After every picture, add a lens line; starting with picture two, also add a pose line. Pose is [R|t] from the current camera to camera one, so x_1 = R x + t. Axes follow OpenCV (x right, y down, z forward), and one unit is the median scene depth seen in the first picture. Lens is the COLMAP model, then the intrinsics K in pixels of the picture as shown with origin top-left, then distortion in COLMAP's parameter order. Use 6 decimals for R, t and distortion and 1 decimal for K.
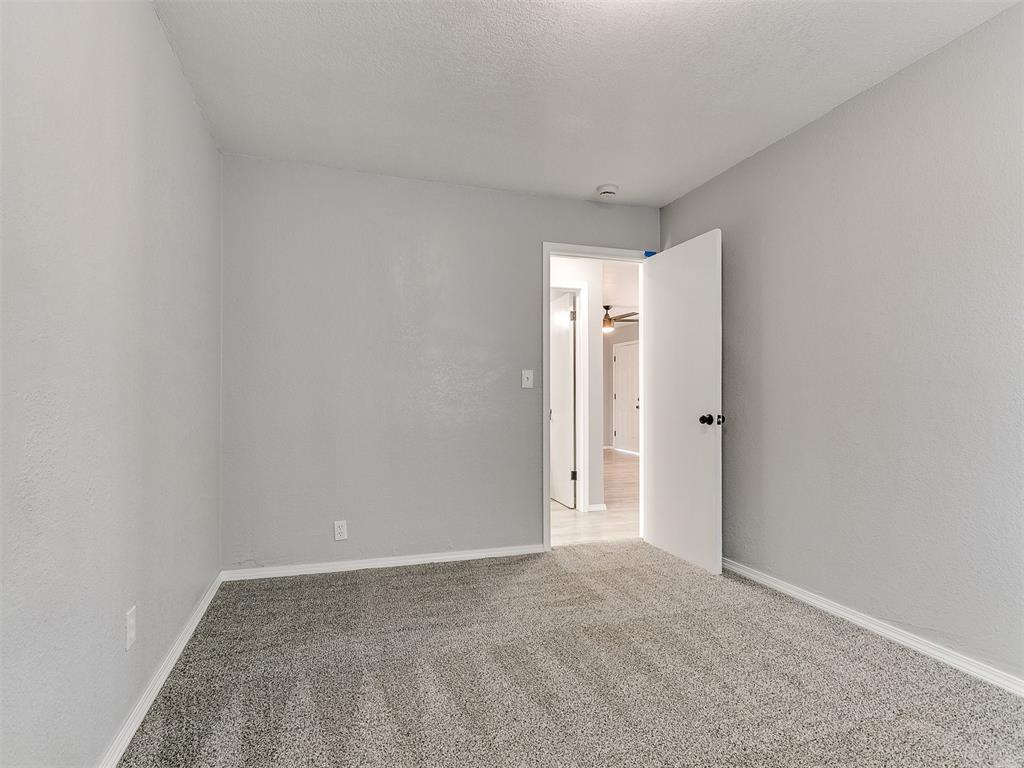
lens RADIAL K [[535.2, 0, 500.8], [0, 535.2, 388.4], [0, 0, 1]] dist [0.007211, -0.001082]
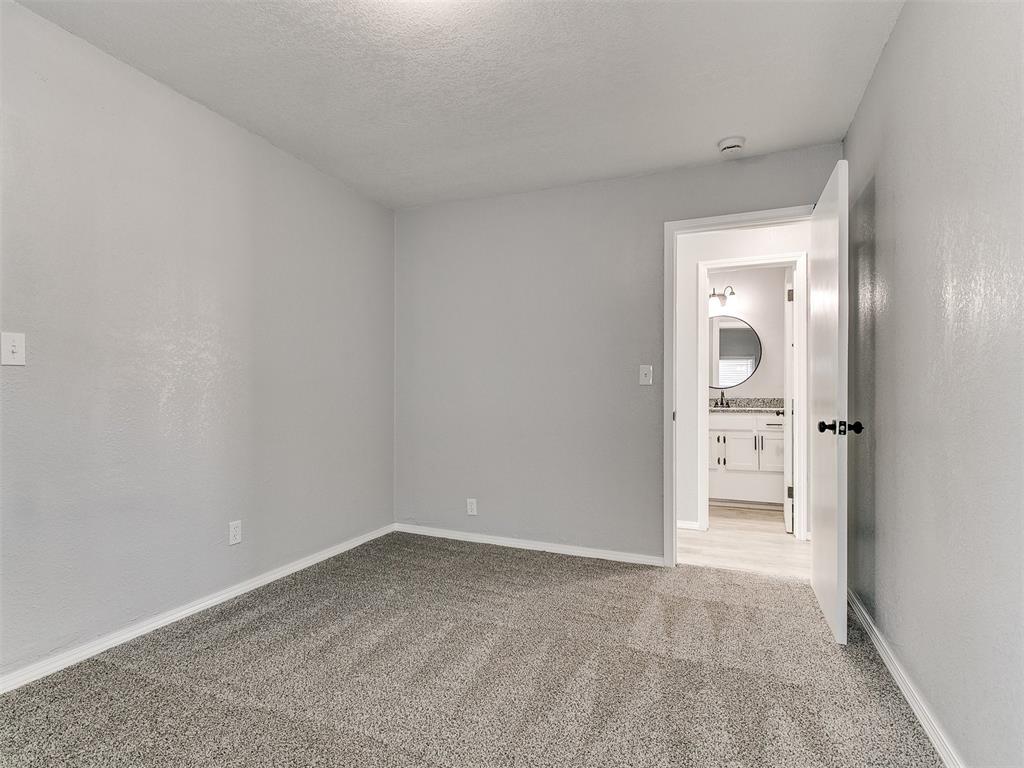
lens RADIAL K [[535.2, 0, 500.8], [0, 535.2, 388.4], [0, 0, 1]] dist [0.007211, -0.001082]
pose [[0.754468, -0.000661, -0.656337, 0.501623], [0.004262, 0.999983, 0.003892, 0.000615], [0.656323, -0.005733, 0.754458, 0.150559]]
